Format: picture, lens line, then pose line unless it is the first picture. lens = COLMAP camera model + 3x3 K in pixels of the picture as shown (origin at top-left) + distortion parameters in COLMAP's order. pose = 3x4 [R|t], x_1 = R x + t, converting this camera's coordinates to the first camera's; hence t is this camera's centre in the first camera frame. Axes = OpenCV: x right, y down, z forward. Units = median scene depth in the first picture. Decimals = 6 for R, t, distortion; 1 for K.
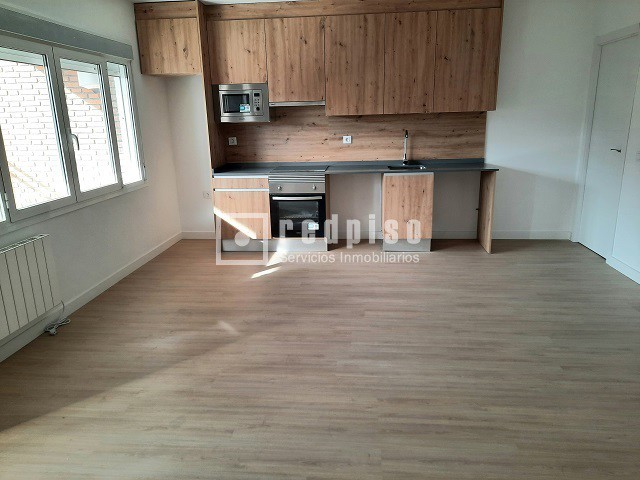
lens RADIAL K [[459.8, 0, 320.0], [0, 459.8, 240.0], [0, 0, 1]] dist [0.032628, -0.005089]
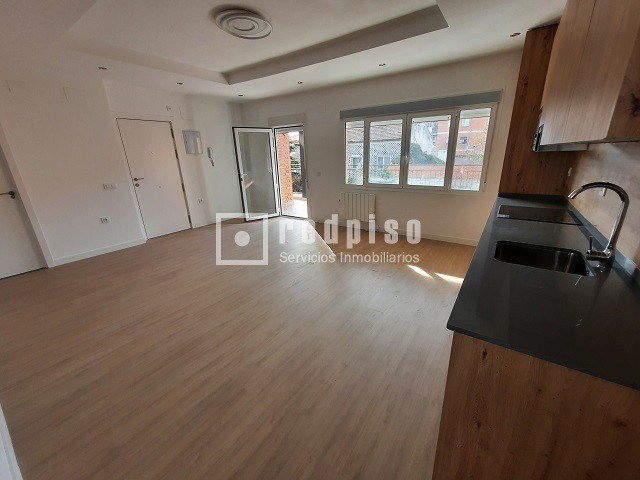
lens RADIAL K [[258.8, 0, 320.0], [0, 258.8, 240.0], [0, 0, 1]] dist [-0.000276, -0.000137]
pose [[-0.486422, 0.315624, -0.814724, 0.542209], [-0.184338, 0.874411, 0.448803, -0.261157], [0.854057, 0.368492, -0.367152, 0.931106]]
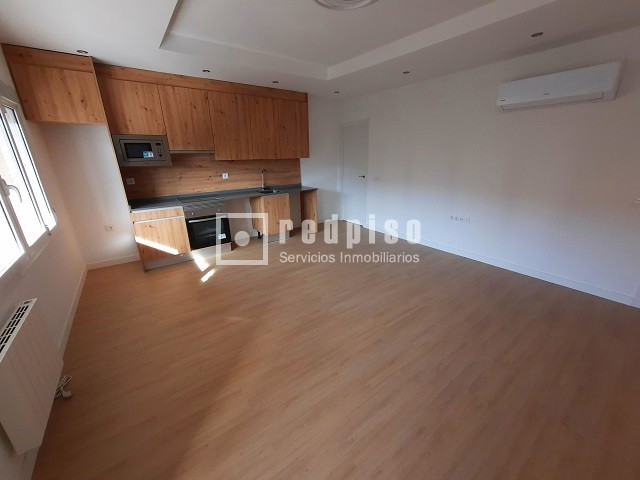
lens RADIAL K [[258.8, 0, 320.0], [0, 258.8, 240.0], [0, 0, 1]] dist [-0.000276, -0.000137]
pose [[0.740852, -0.200270, 0.641116, -0.324867], [0.170429, 0.979325, 0.108976, -0.057554], [-0.649686, 0.028530, 0.759667, 0.174409]]
